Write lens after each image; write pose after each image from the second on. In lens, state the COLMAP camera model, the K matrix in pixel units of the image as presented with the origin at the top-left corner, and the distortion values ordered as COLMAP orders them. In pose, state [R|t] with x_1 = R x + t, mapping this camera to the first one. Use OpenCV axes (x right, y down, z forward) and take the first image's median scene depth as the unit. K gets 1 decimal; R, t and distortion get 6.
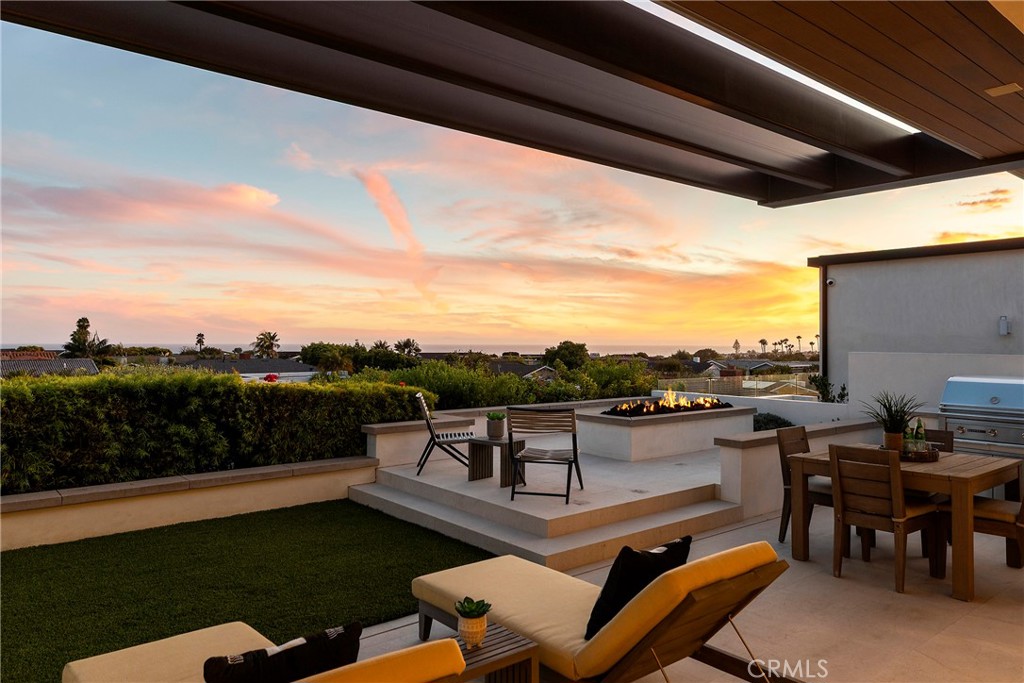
lens RADIAL K [[697.0, 0, 512.0], [0, 697.0, 341.5], [0, 0, 1]] dist [0.011046, 0.003731]
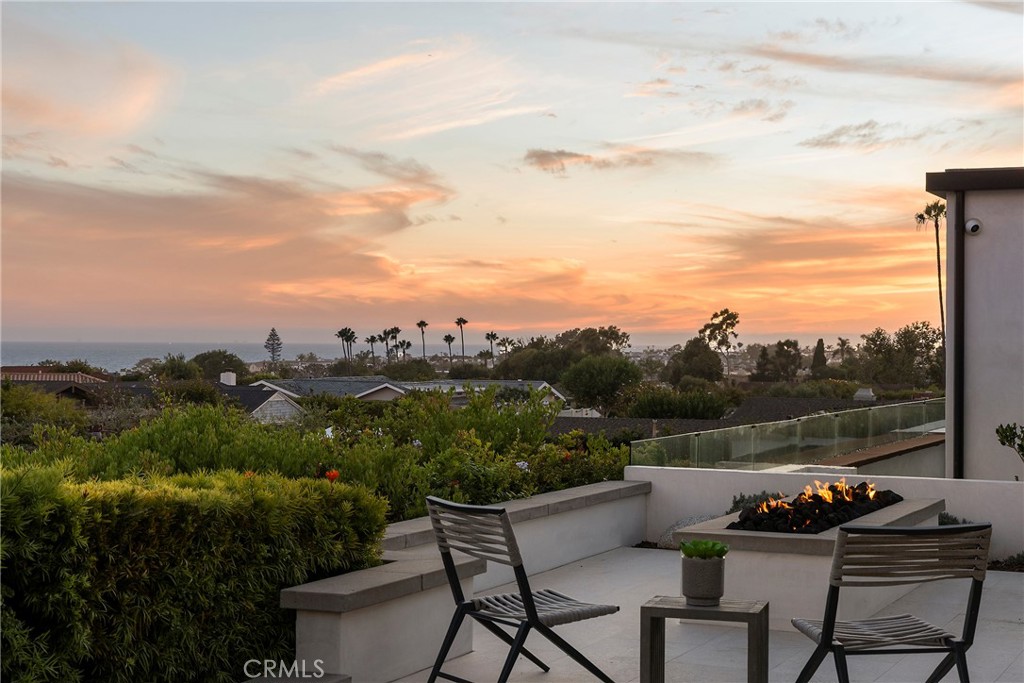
lens RADIAL K [[1729.1, 0, 512.0], [0, 1729.1, 341.5], [0, 0, 1]] dist [0.039426, 0.054520]
pose [[0.897691, 0.001883, 0.440621, -0.525777], [-0.004355, 0.999980, 0.004599, -0.017174], [-0.440603, -0.006048, 0.897682, 0.122487]]
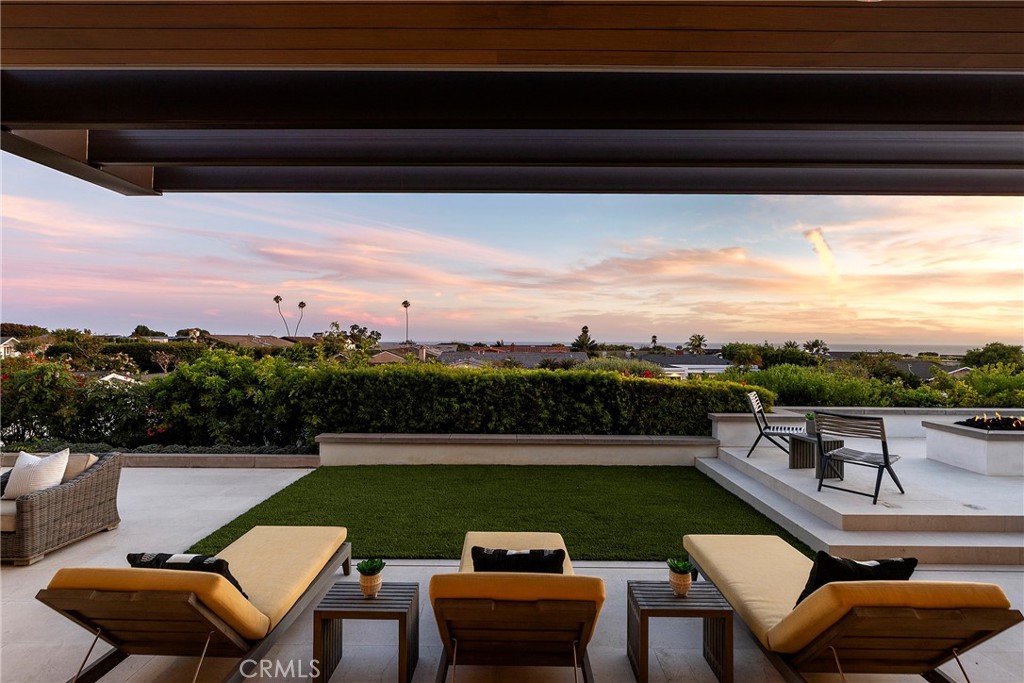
lens RADIAL K [[505.4, 0, 512.0], [0, 505.4, 341.5], [0, 0, 1]] dist [-0.001634, -0.000362]
pose [[0.766941, 0.003794, -0.641707, 0.119483], [-0.003102, 0.999993, 0.002205, -0.018260], [0.641711, 0.000299, 0.766947, 0.019711]]
